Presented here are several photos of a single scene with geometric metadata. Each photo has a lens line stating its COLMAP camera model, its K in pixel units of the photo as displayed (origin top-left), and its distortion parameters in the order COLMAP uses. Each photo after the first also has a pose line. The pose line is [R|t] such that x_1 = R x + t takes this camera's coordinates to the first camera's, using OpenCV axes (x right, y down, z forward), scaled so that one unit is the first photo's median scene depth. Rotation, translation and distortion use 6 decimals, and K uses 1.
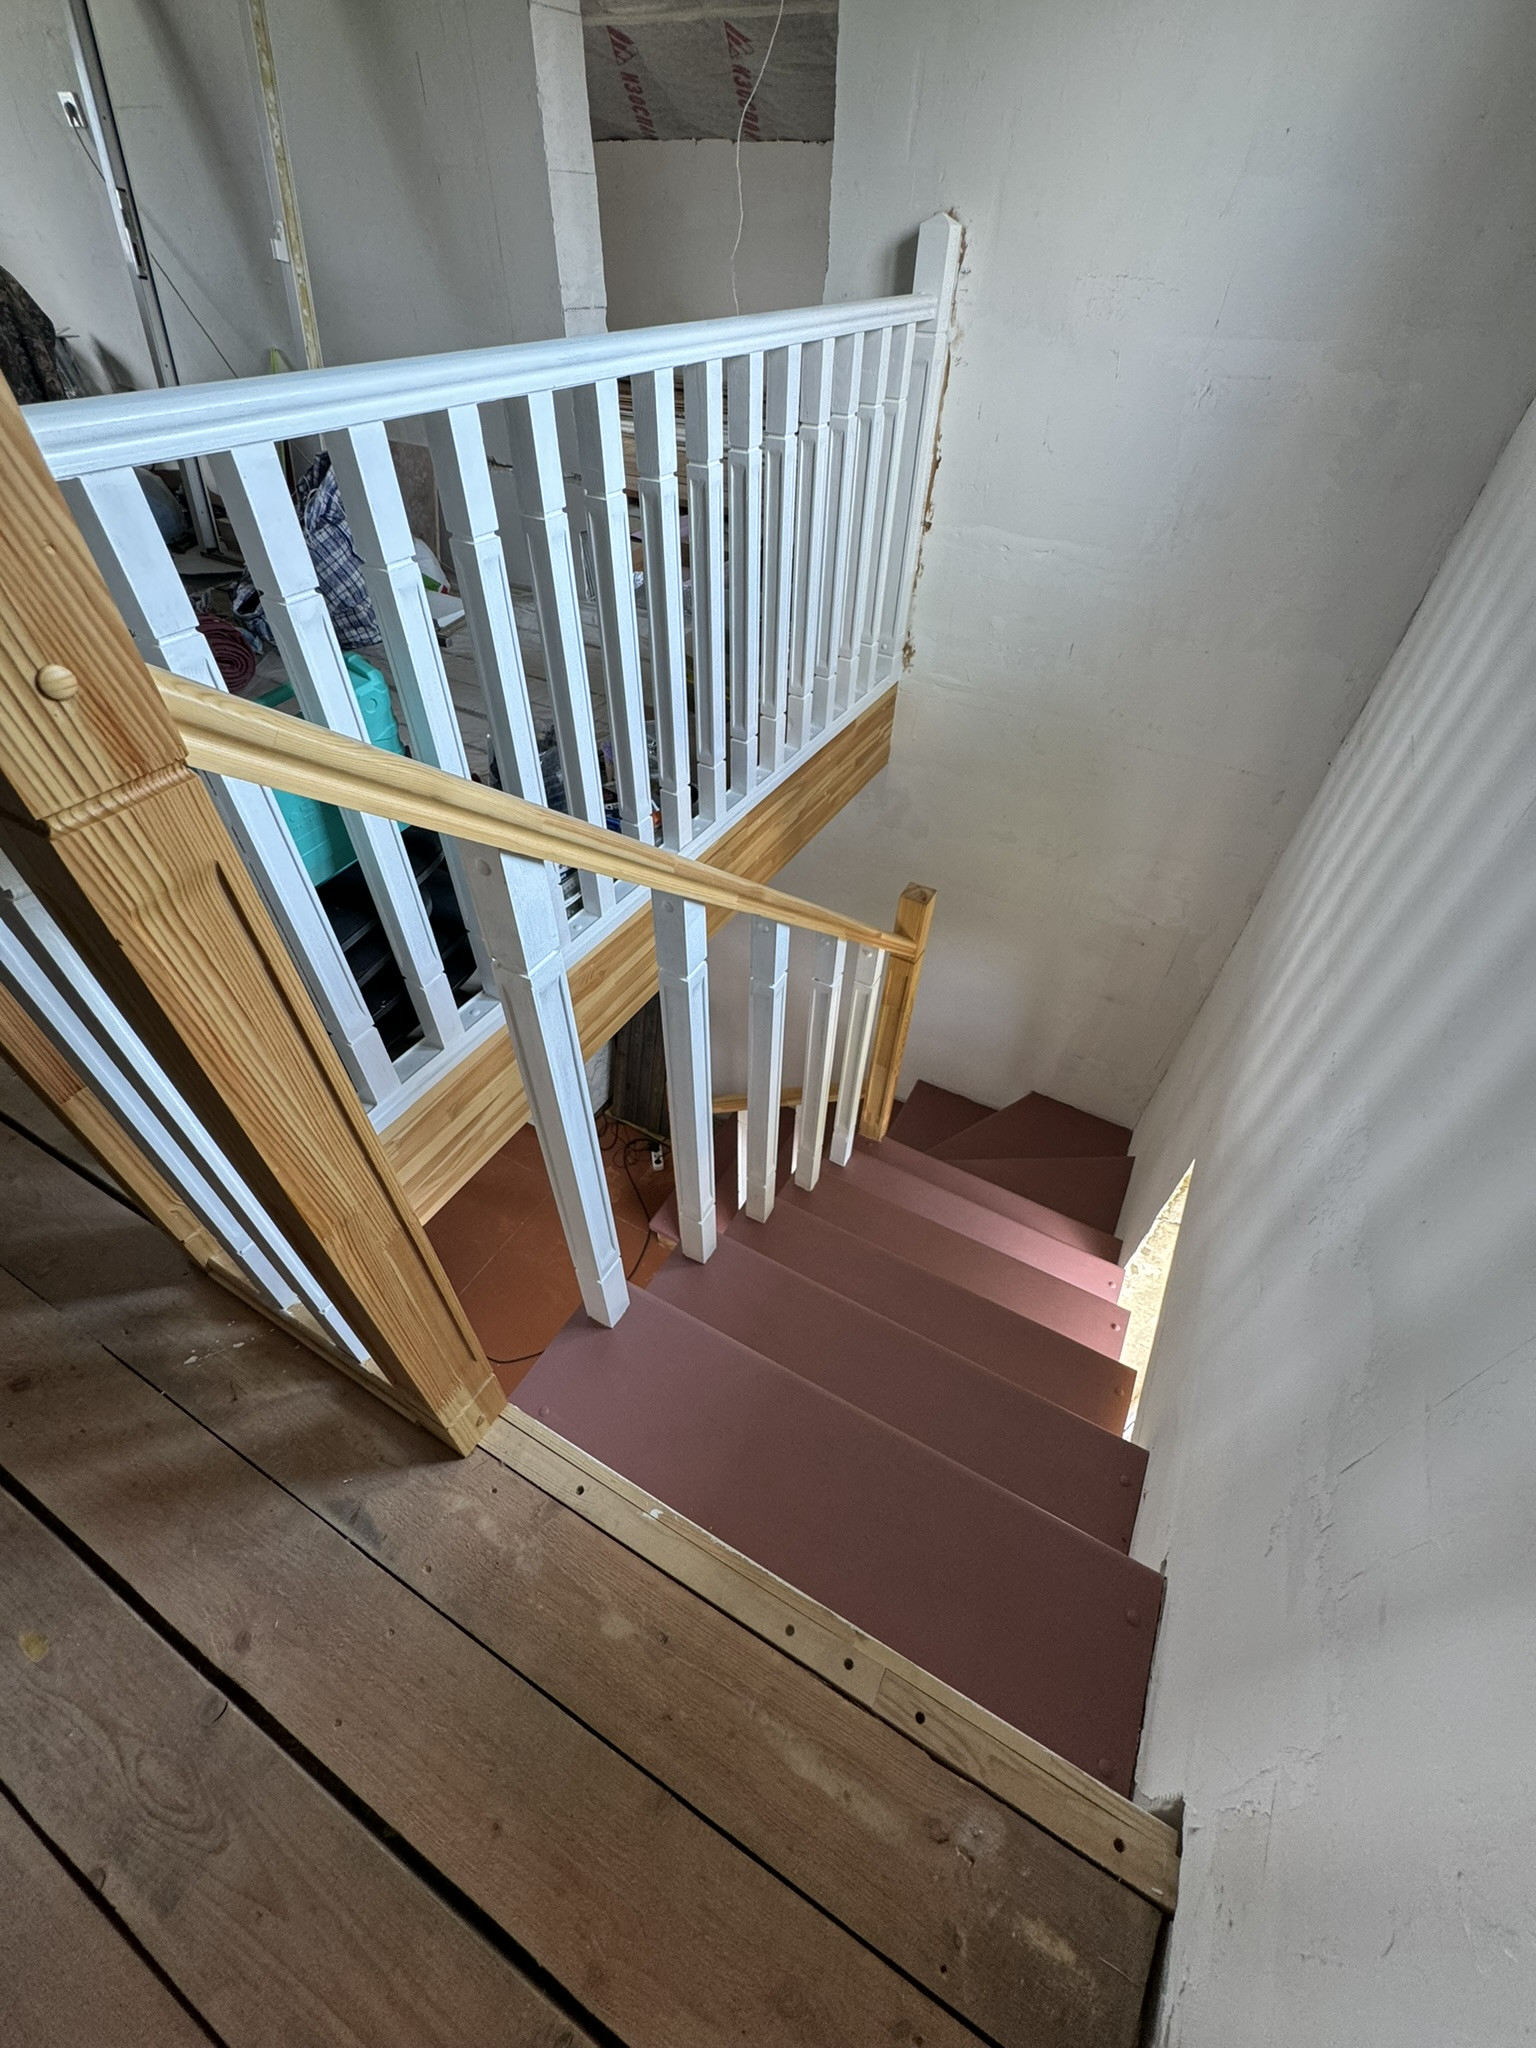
lens RADIAL K [[818.5, 0, 768.5], [0, 818.5, 1022.6], [0, 0, 1]] dist [0.000705, 0.000282]
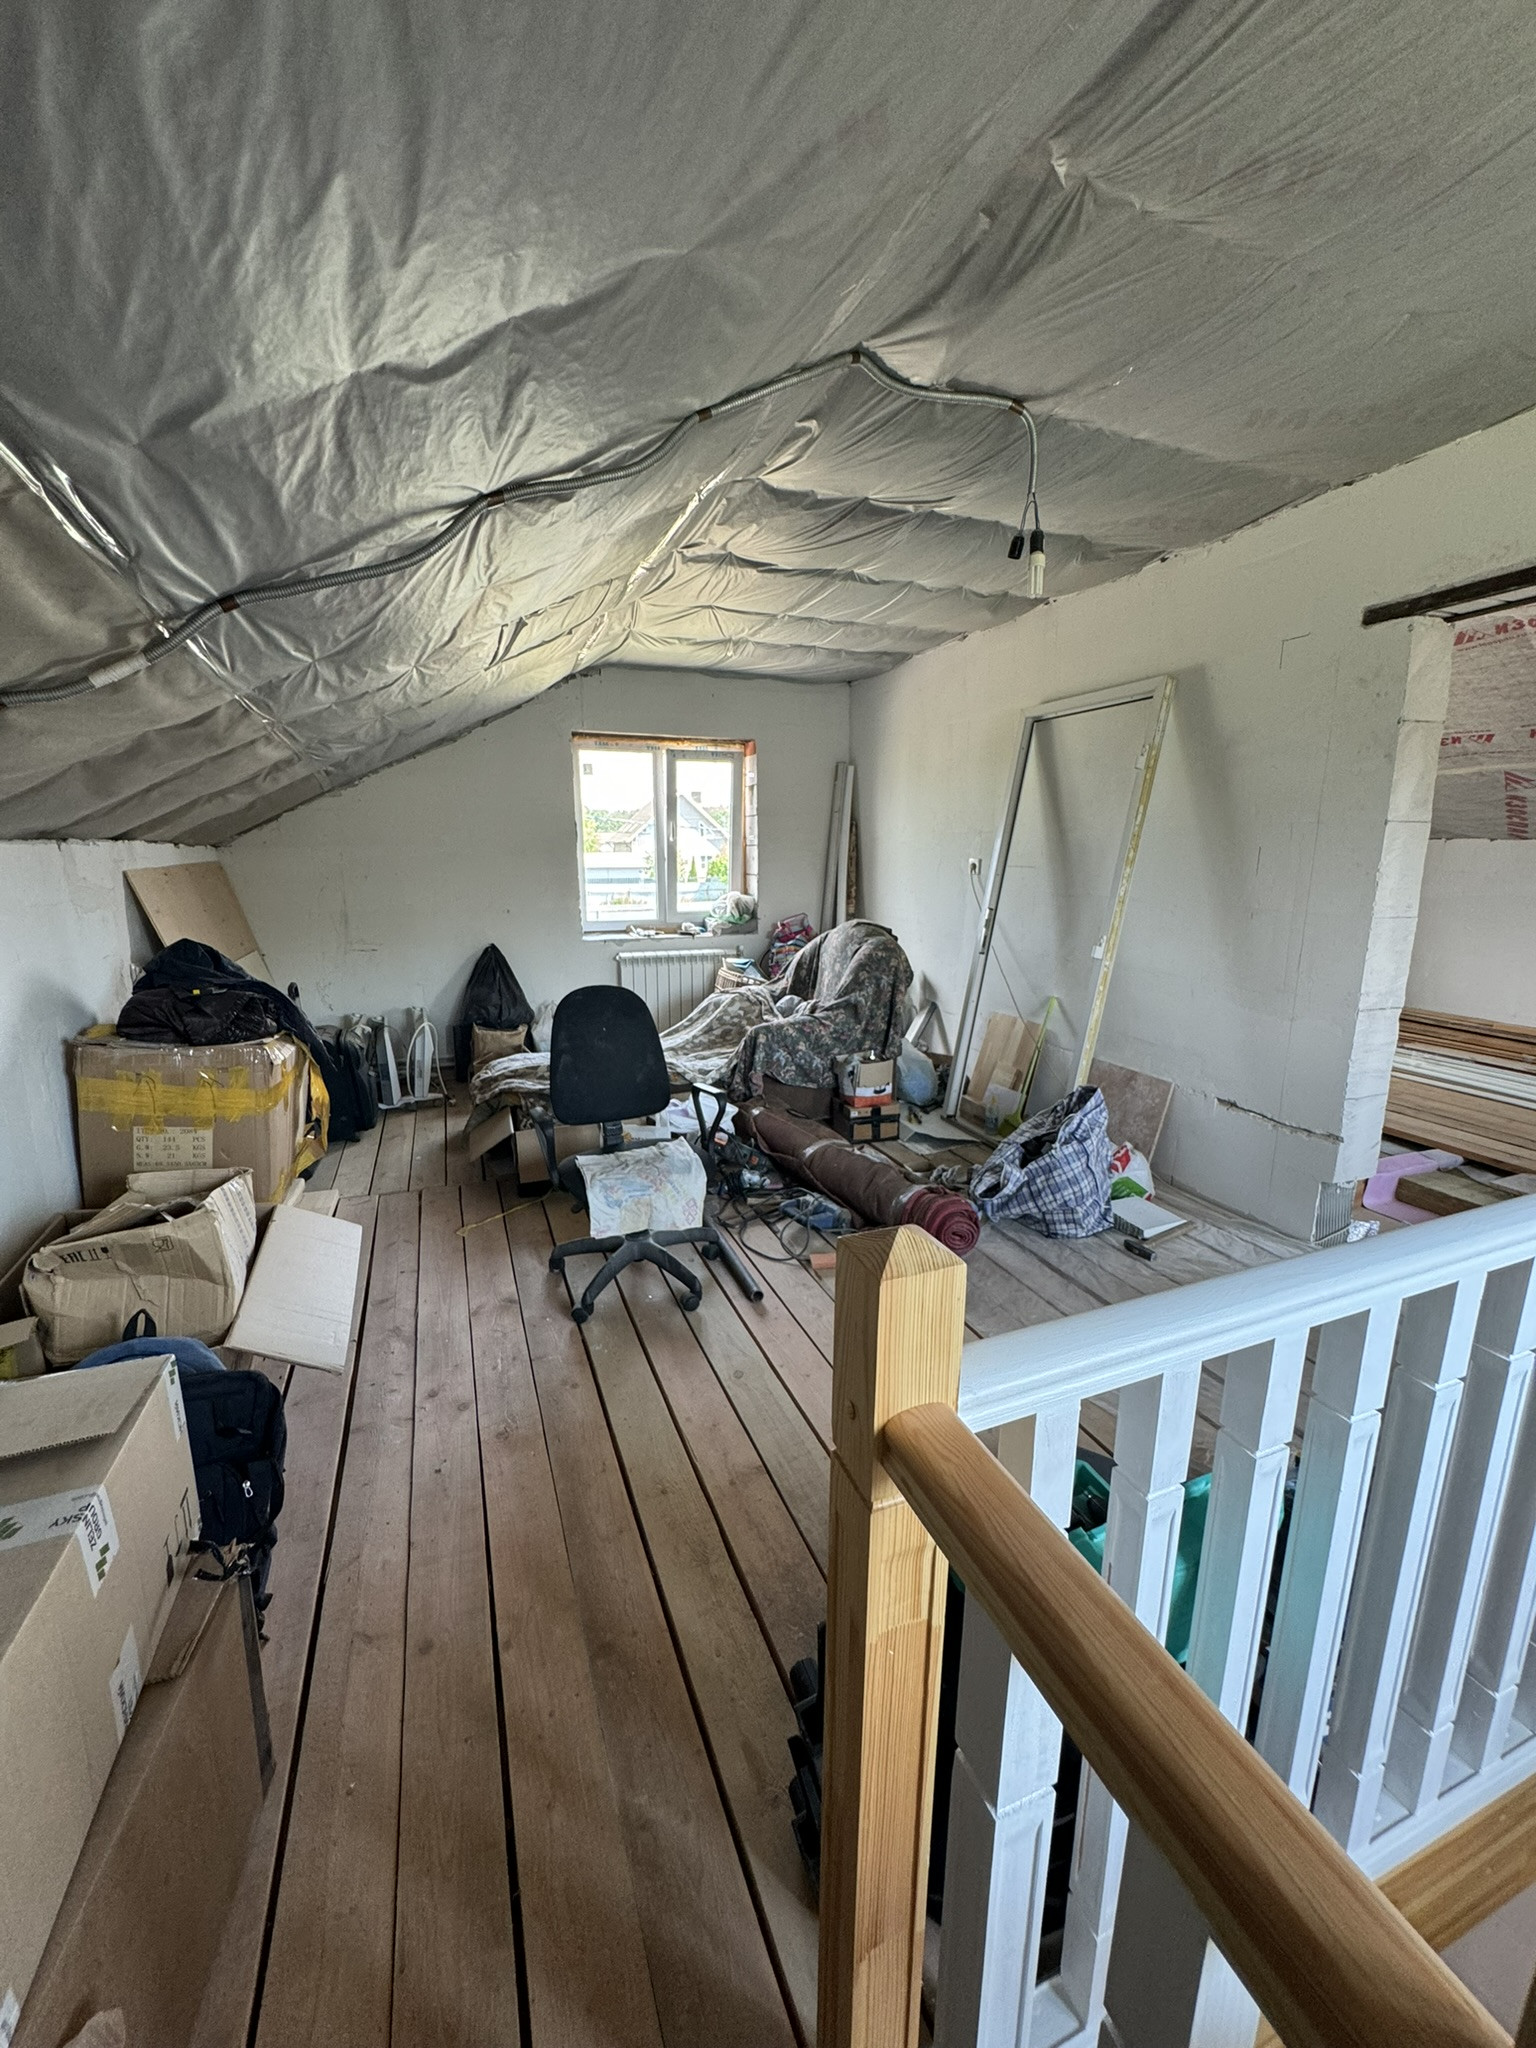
lens RADIAL K [[818.5, 0, 768.5], [0, 818.5, 1022.6], [0, 0, 1]] dist [0.000705, 0.000282]
pose [[0.774833, 0.104588, -0.623454, -0.169200], [-0.427360, 0.813385, -0.394676, -0.106941], [0.465829, 0.572247, 0.674934, -0.057302]]
